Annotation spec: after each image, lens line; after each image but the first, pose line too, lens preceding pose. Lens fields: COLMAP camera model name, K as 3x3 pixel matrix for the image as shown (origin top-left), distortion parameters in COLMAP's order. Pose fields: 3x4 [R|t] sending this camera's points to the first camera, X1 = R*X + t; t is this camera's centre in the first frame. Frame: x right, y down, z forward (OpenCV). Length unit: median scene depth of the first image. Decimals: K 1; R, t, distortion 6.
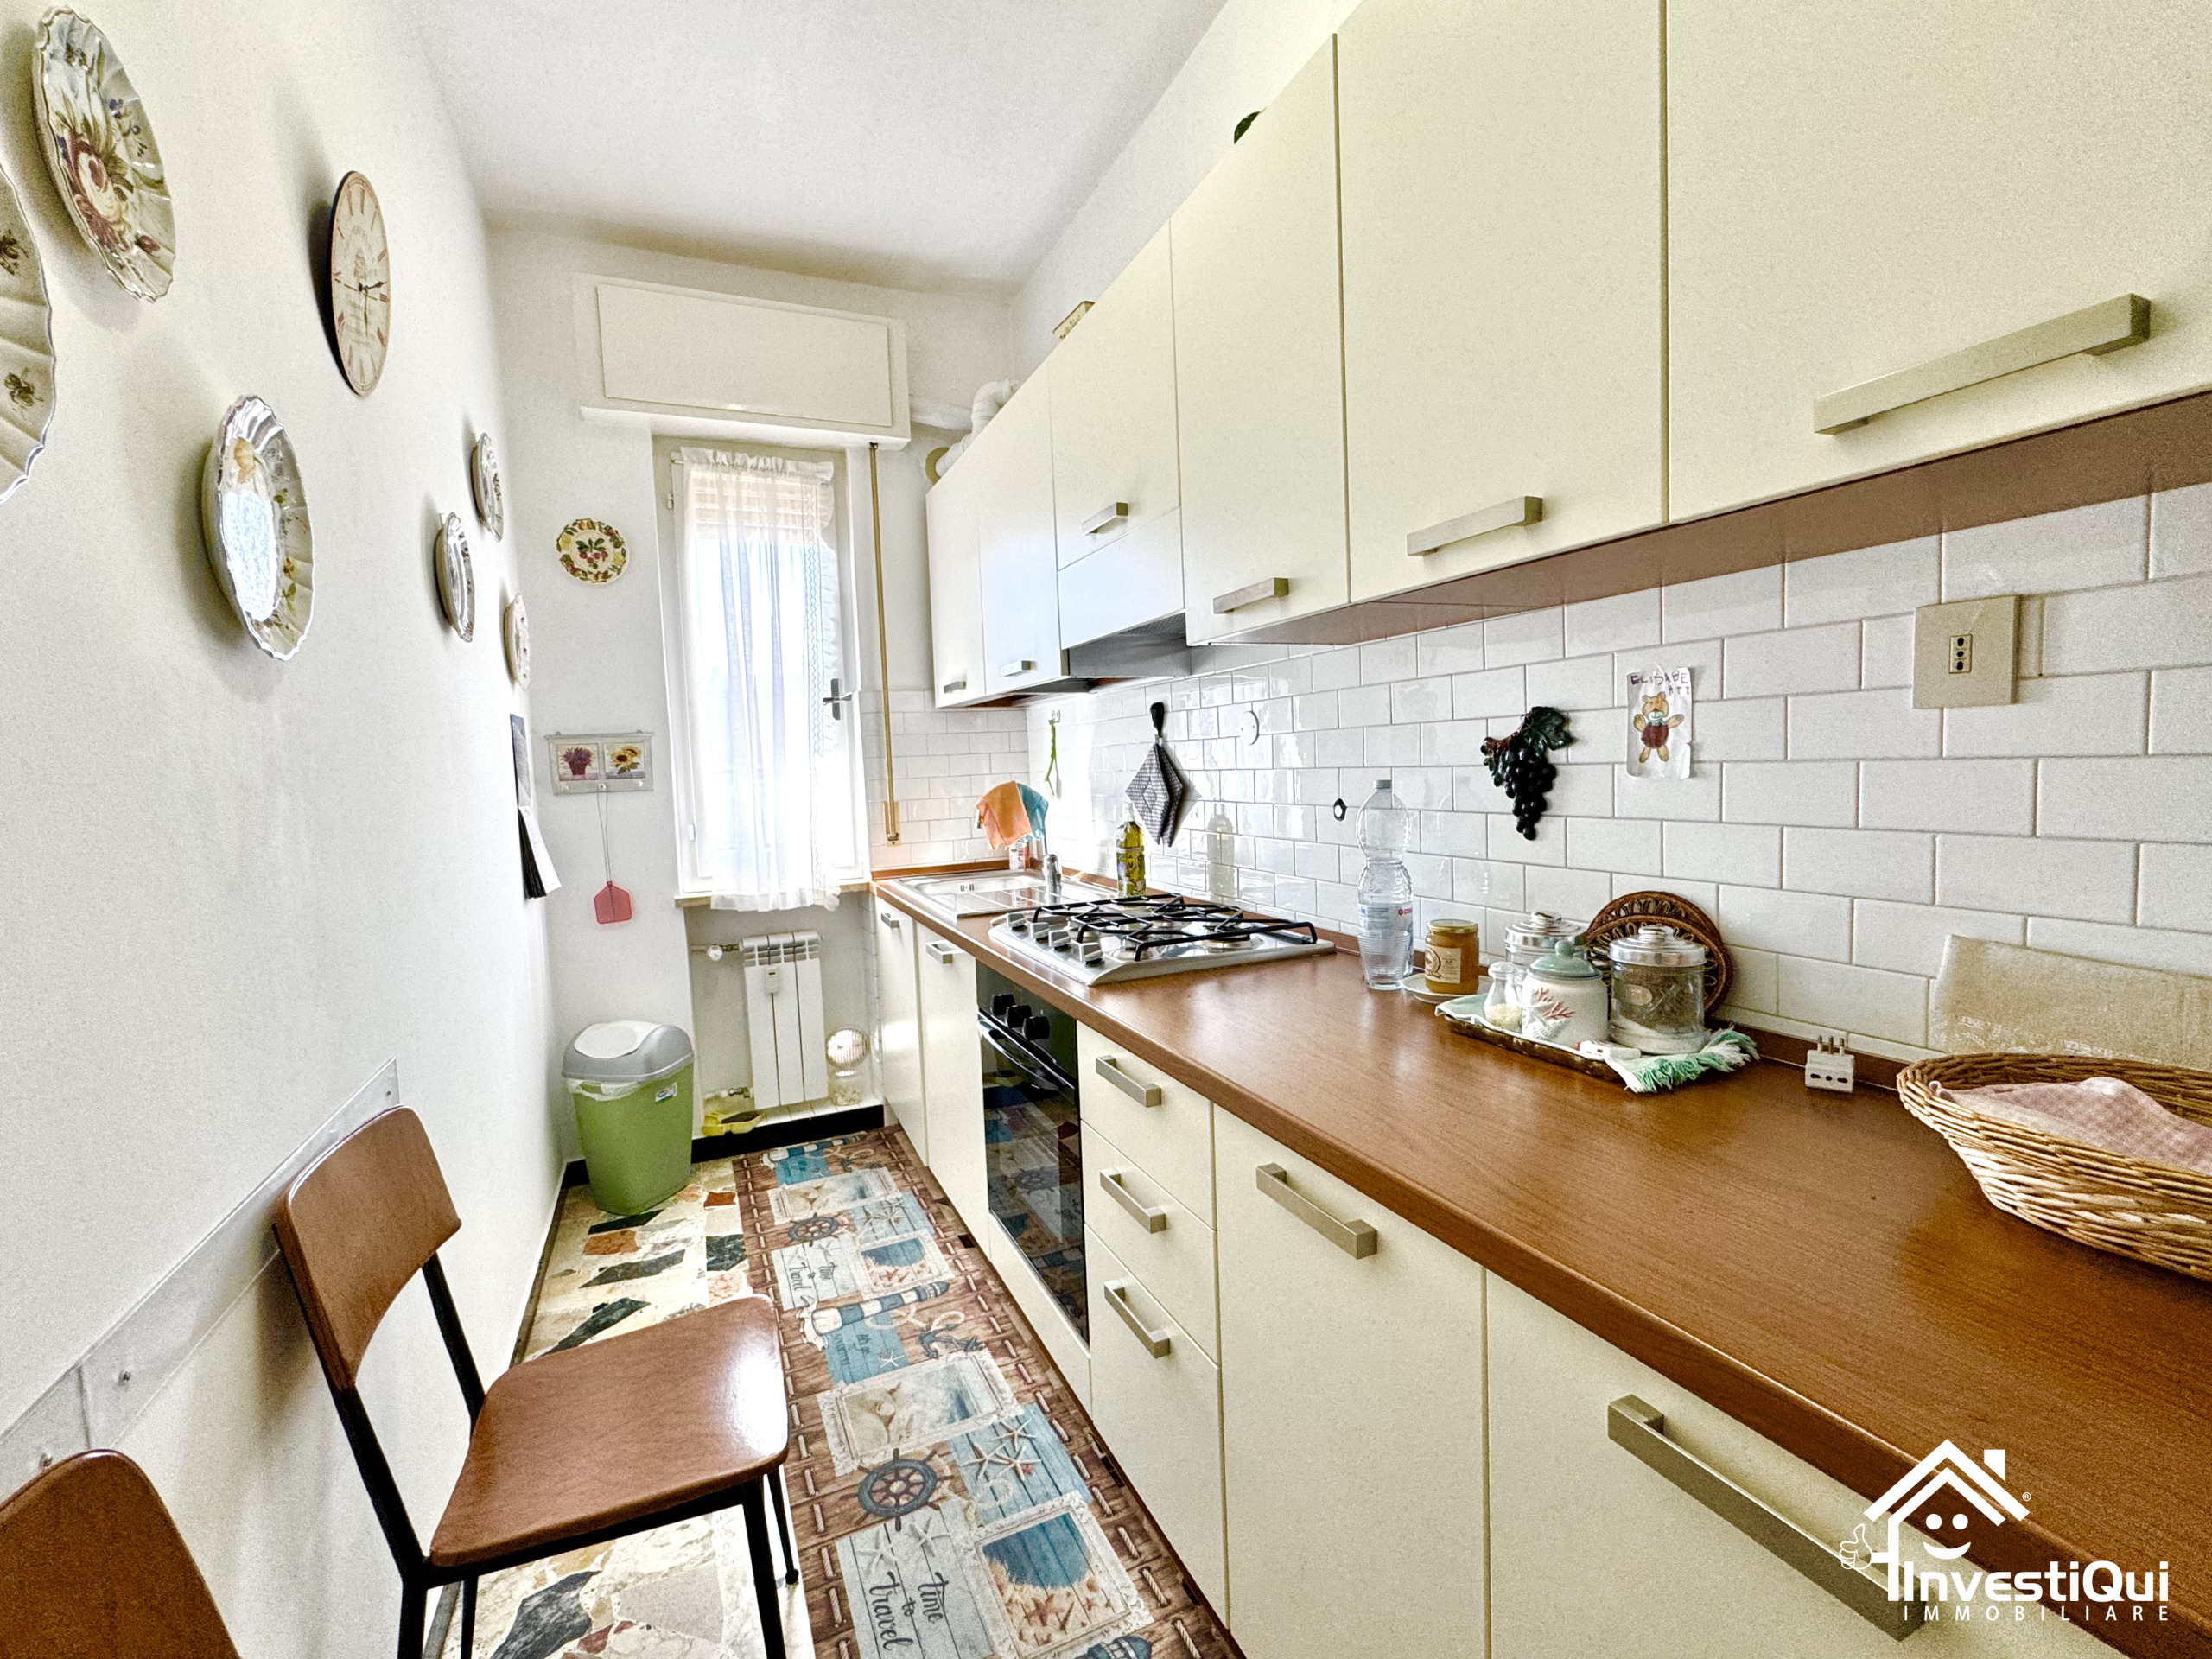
lens RADIAL K [[904.8, 0, 1099.8], [0, 904.8, 822.8], [0, 0, 1]] dist [-0.003050, 0.000037]
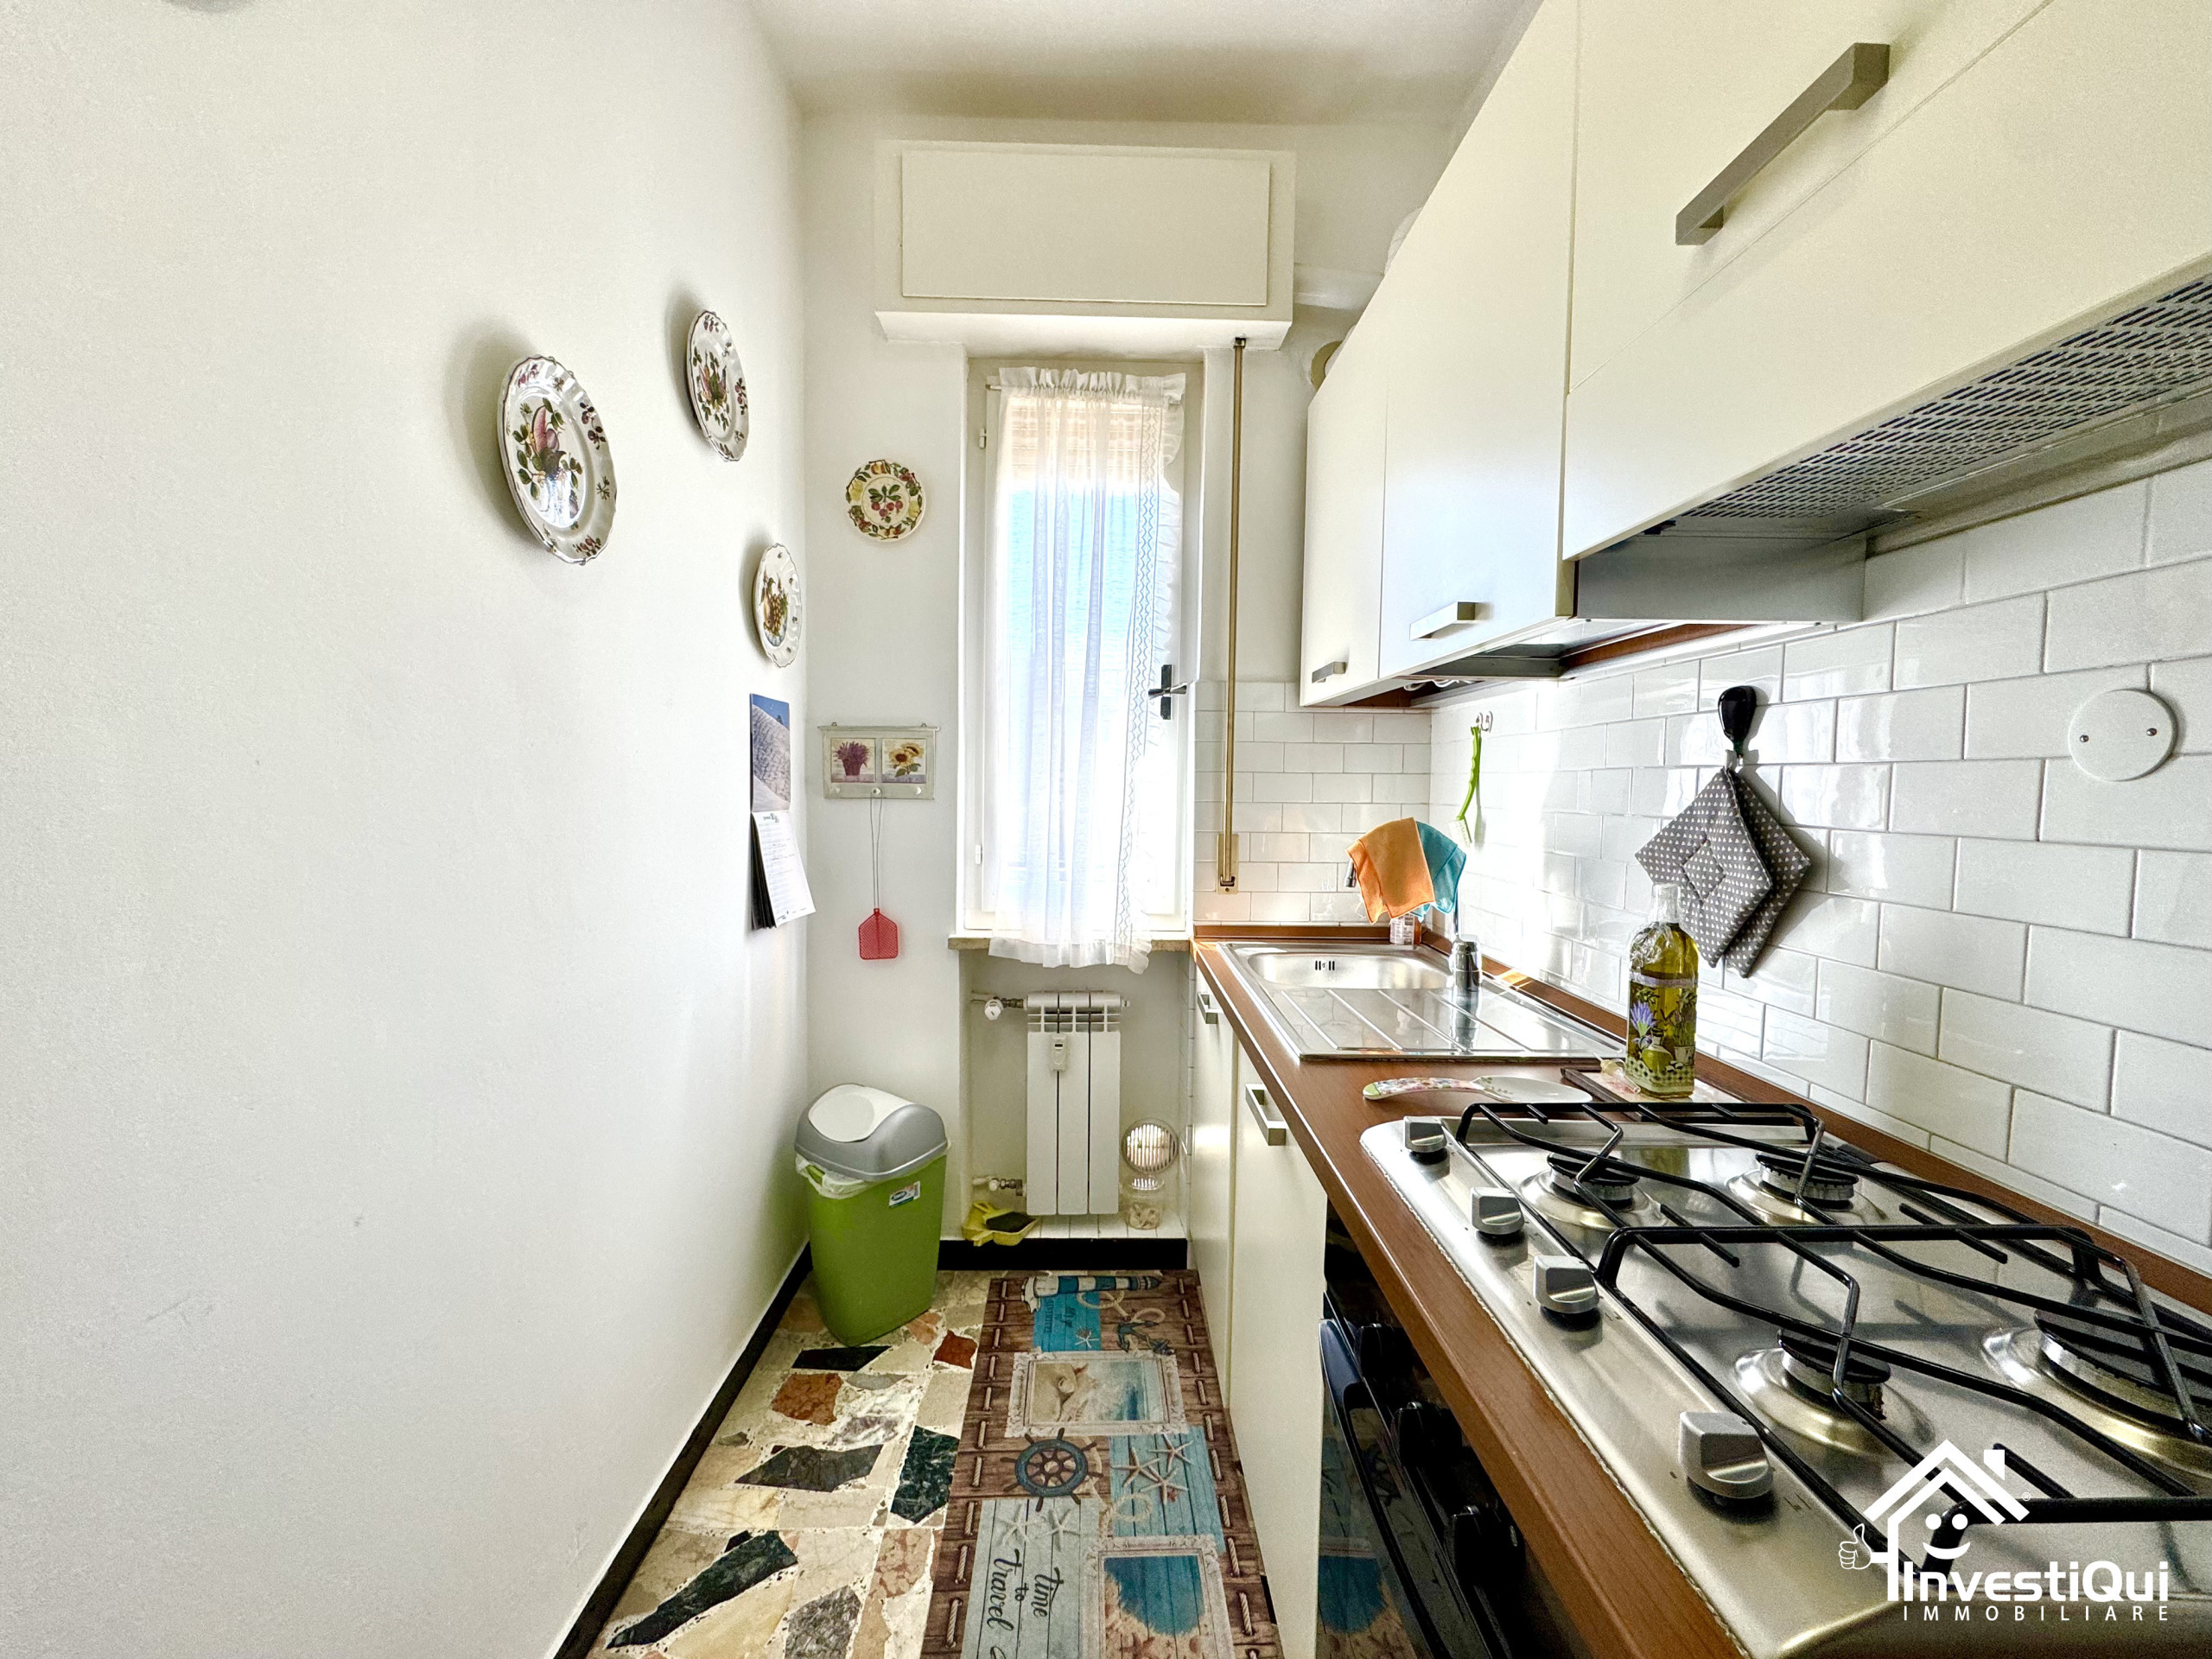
lens RADIAL K [[880.3, 0, 1106.3], [0, 880.3, 828.3], [0, 0, 1]] dist [-0.003909, 0.000526]
pose [[0.919322, 0.070990, -0.387050, -0.052792], [-0.076090, 0.997099, 0.002152, -0.024048], [0.386080, 0.027472, 0.922056, 0.348625]]
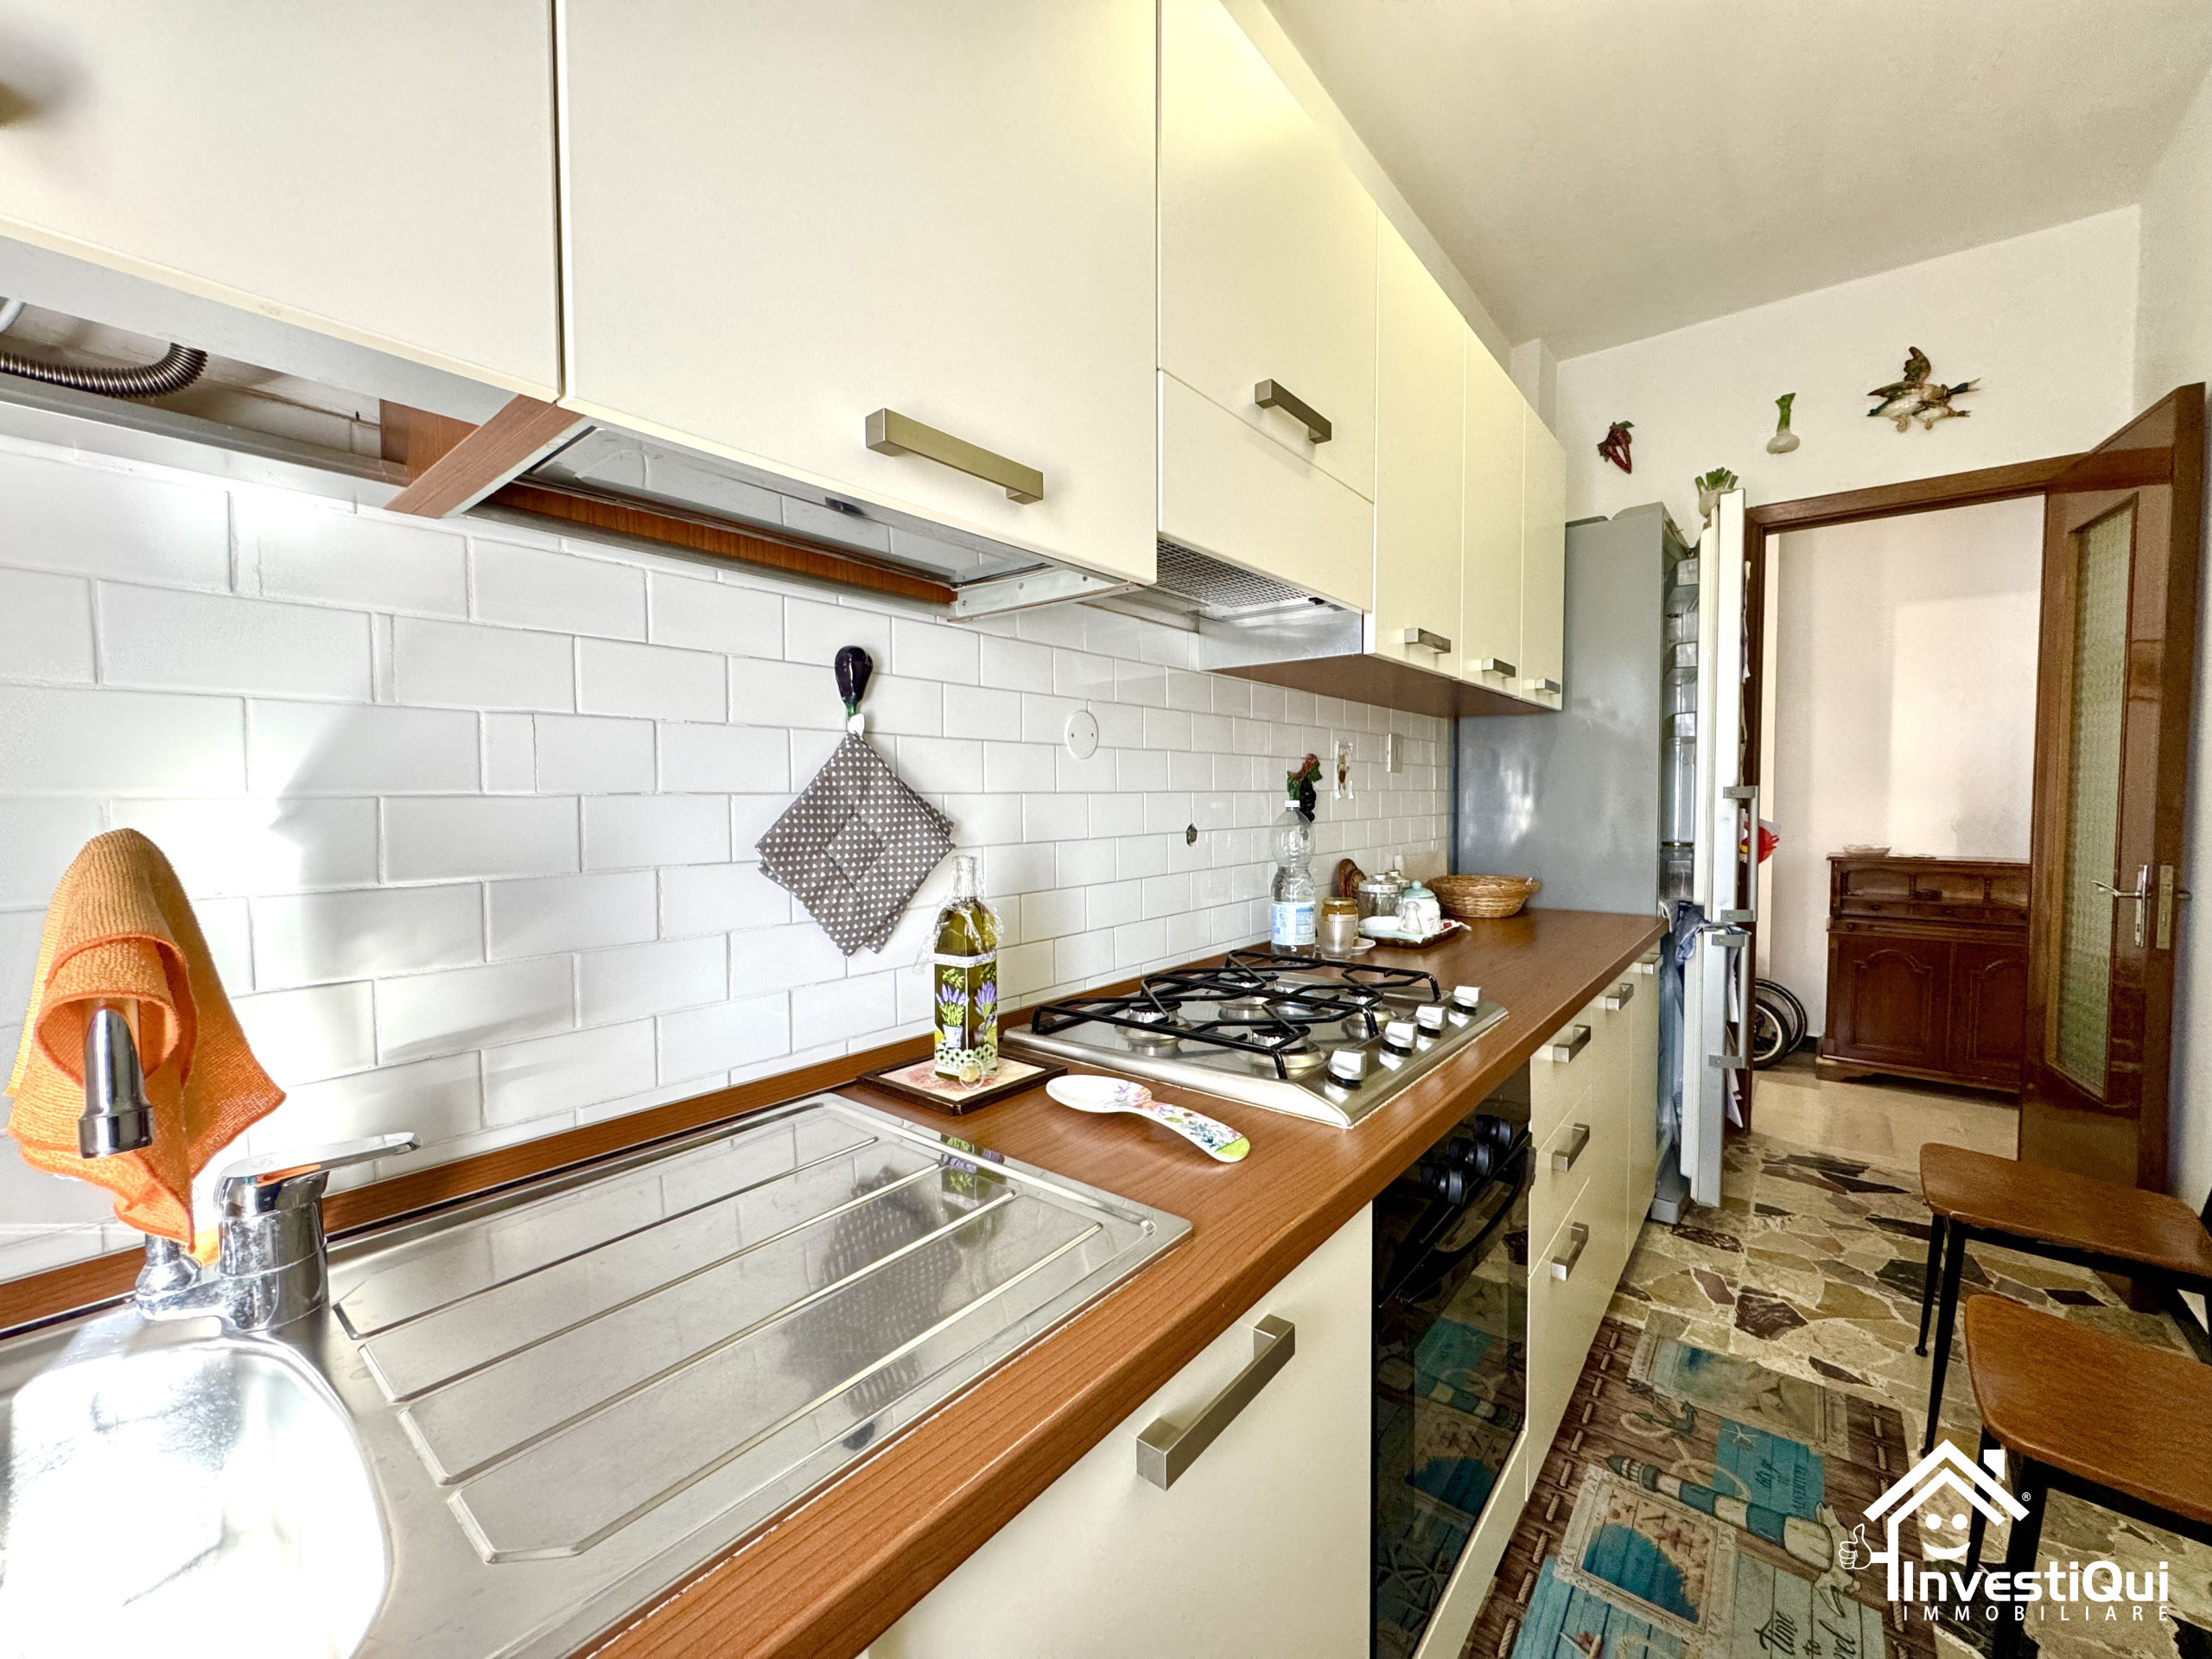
lens RADIAL K [[880.3, 0, 1109.5], [0, 880.3, 808.2], [0, 0, 1]] dist [-0.003909, 0.000526]
pose [[-0.448510, 0.016019, 0.893634, -0.355996], [0.073194, 0.997139, 0.018861, -0.043189], [-0.890776, 0.073867, -0.448400, 0.980705]]
